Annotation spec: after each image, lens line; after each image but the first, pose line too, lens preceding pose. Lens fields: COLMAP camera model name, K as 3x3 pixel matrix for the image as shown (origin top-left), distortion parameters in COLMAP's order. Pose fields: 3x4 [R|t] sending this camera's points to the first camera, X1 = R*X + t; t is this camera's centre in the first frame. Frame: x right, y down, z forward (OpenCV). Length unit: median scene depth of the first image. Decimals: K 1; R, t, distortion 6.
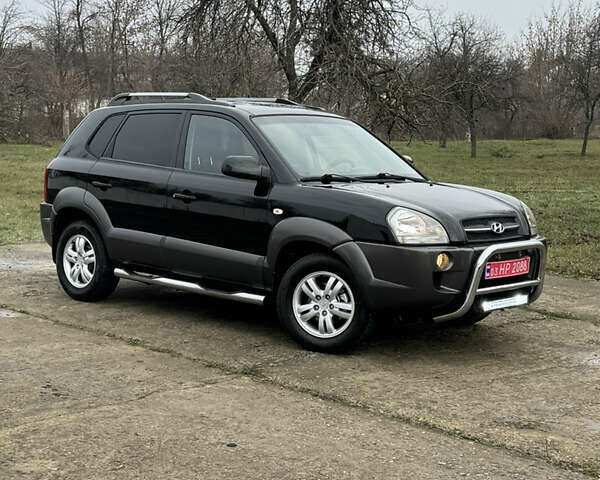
lens RADIAL K [[1071.8, 0, 300.0], [0, 1071.8, 240.0], [0, 0, 1]] dist [0.082221, 0.086836]
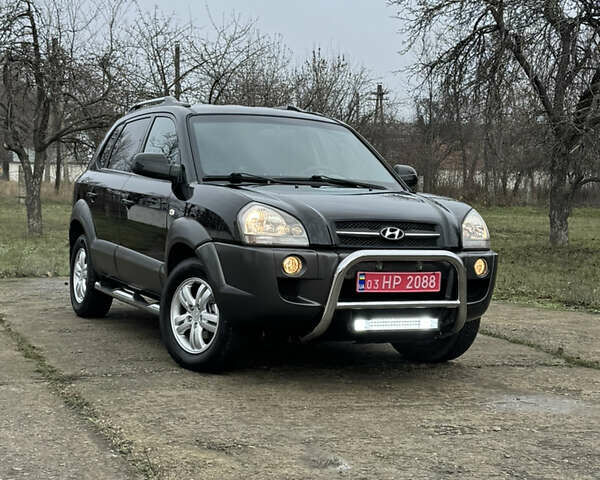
lens RADIAL K [[1100.2, 0, 300.0], [0, 1100.2, 240.0], [0, 0, 1]] dist [0.137433, 0.085845]
pose [[0.926470, 0.023360, -0.375643, 0.438994], [-0.050494, 0.996763, -0.062553, 0.050619], [0.372966, 0.076921, 0.924651, 0.189140]]
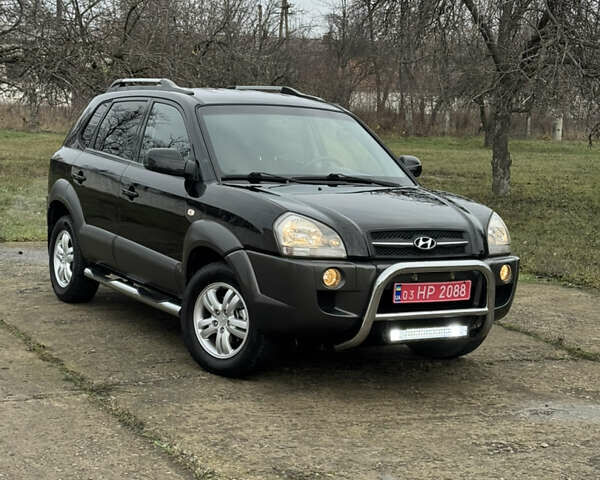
lens RADIAL K [[1183.1, 0, 300.0], [0, 1183.1, 240.0], [0, 0, 1]] dist [0.138354, -0.045684]
pose [[0.957425, 0.049312, -0.284439, 0.354466], [-0.051257, 0.998685, 0.000605, -0.009340], [0.284095, 0.014000, 0.958694, 0.087933]]
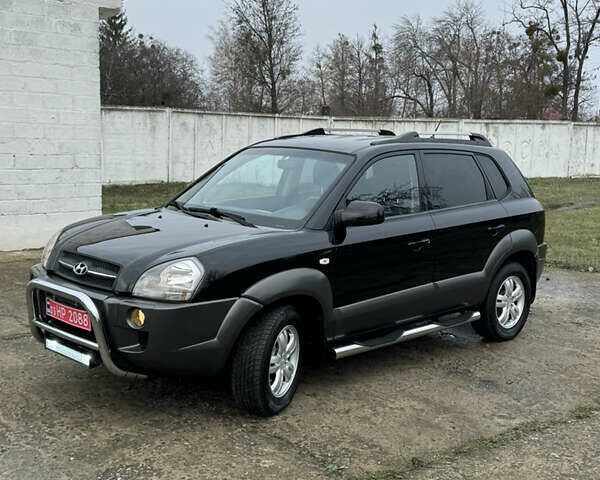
lens RADIAL K [[772.0, 0, 300.0], [0, 772.0, 240.0], [0, 0, 1]] dist [0.106711, -0.041995]
pose [[-0.028081, 0.116229, -0.992825, 0.823721], [-0.138059, 0.983248, 0.119012, -0.137879], [0.990026, 0.140410, -0.011565, 1.190135]]
